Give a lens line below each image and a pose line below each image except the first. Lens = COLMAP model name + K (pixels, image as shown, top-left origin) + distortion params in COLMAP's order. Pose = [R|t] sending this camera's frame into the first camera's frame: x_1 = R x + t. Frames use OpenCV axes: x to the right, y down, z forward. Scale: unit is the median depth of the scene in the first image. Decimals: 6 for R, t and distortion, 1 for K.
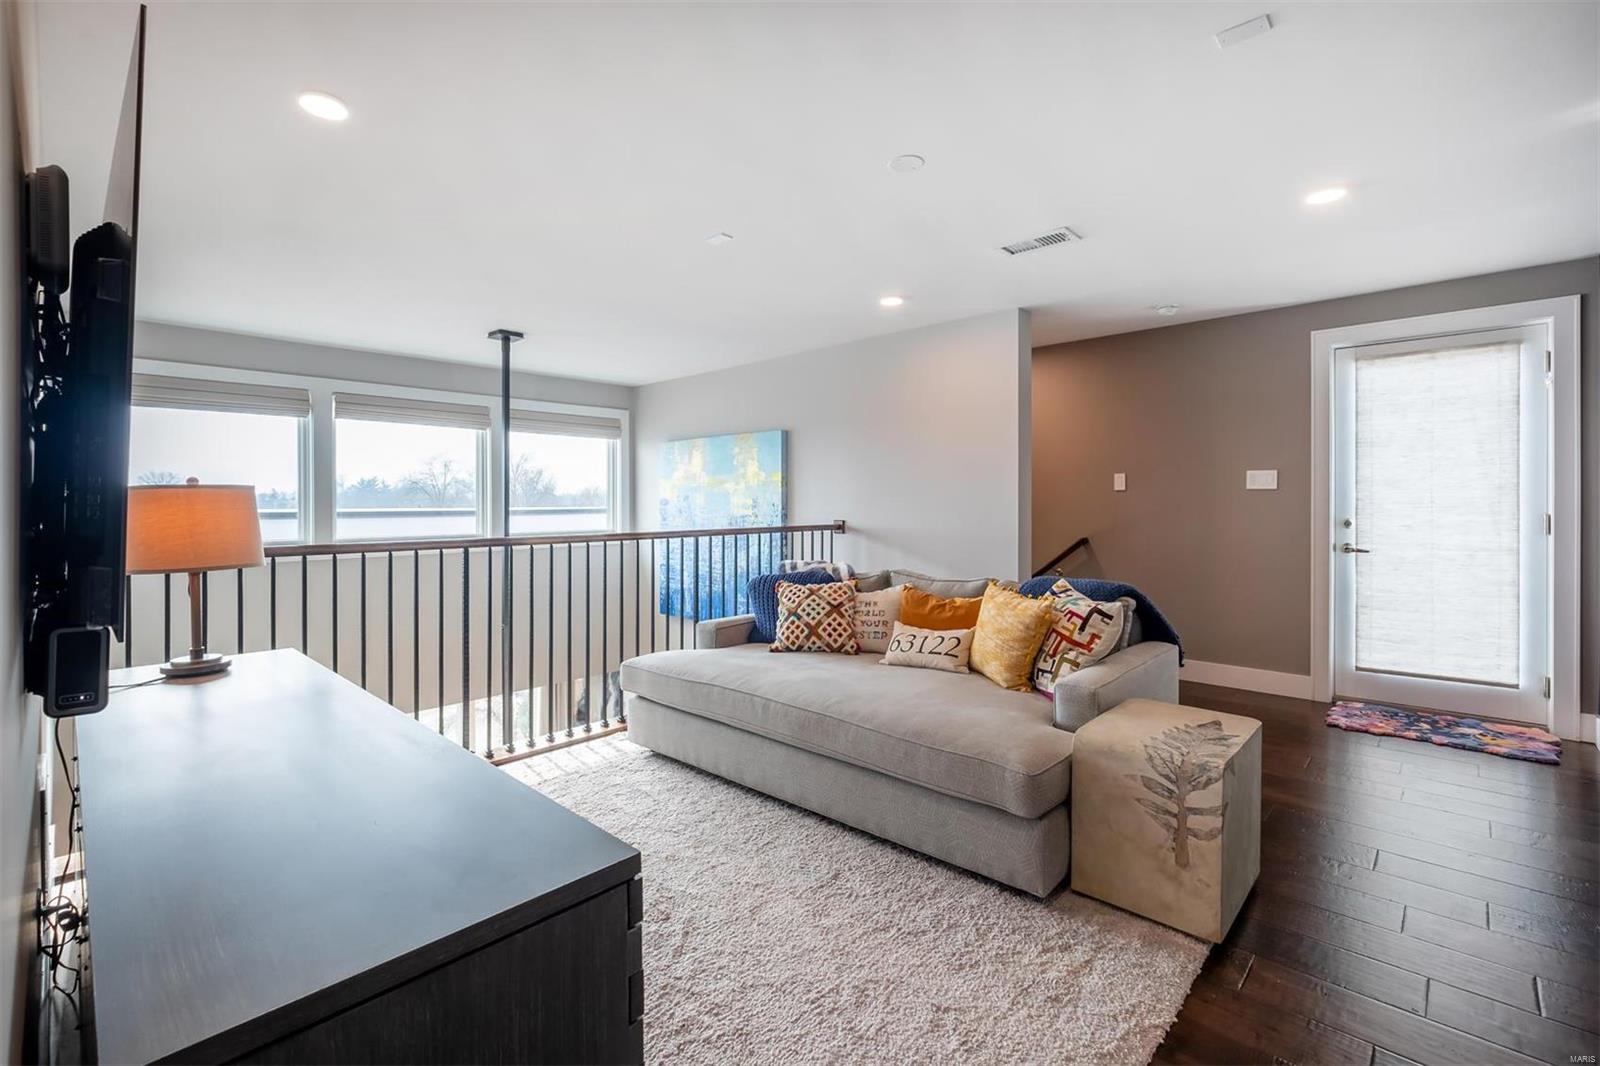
lens RADIAL K [[706.5, 0, 796.2], [0, 706.5, 511.1], [0, 0, 1]] dist [-0.004614, -0.000147]
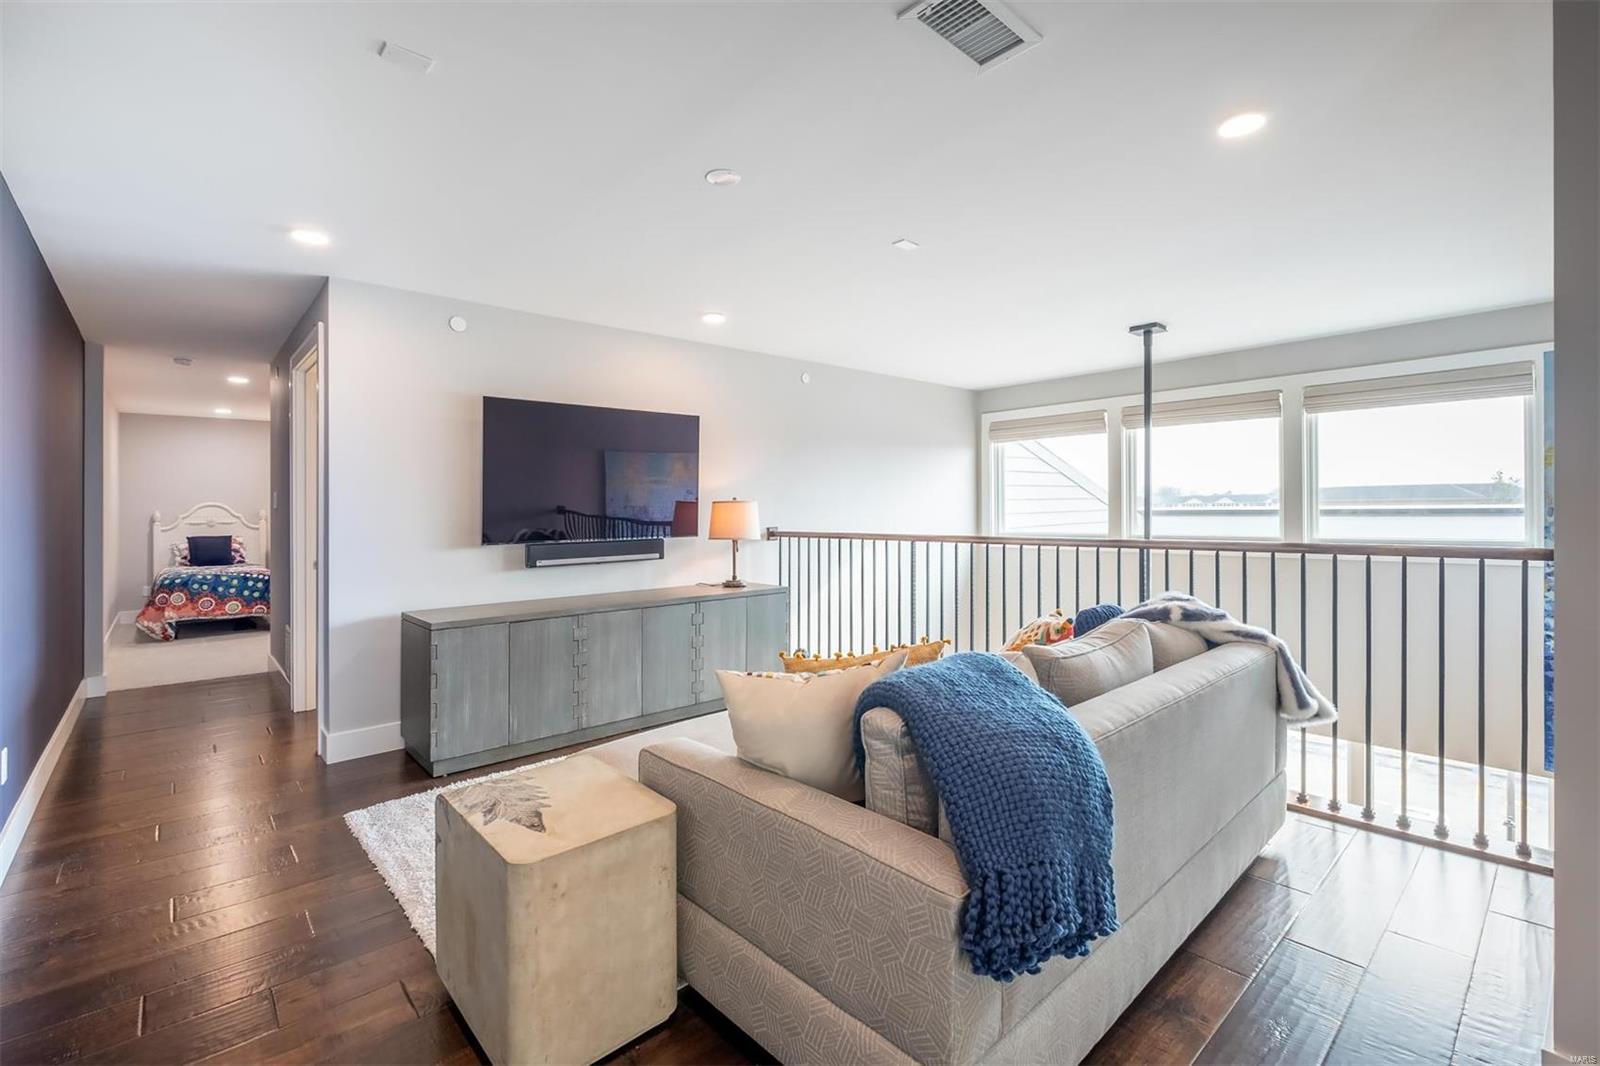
lens RADIAL K [[706.5, 0, 796.2], [0, 706.5, 511.1], [0, 0, 1]] dist [-0.004614, -0.000147]
pose [[-0.068835, 0.008930, -0.997588, 0.574961], [0.001732, 0.999960, 0.008831, -0.010666], [0.997627, -0.001120, -0.068848, 0.585259]]
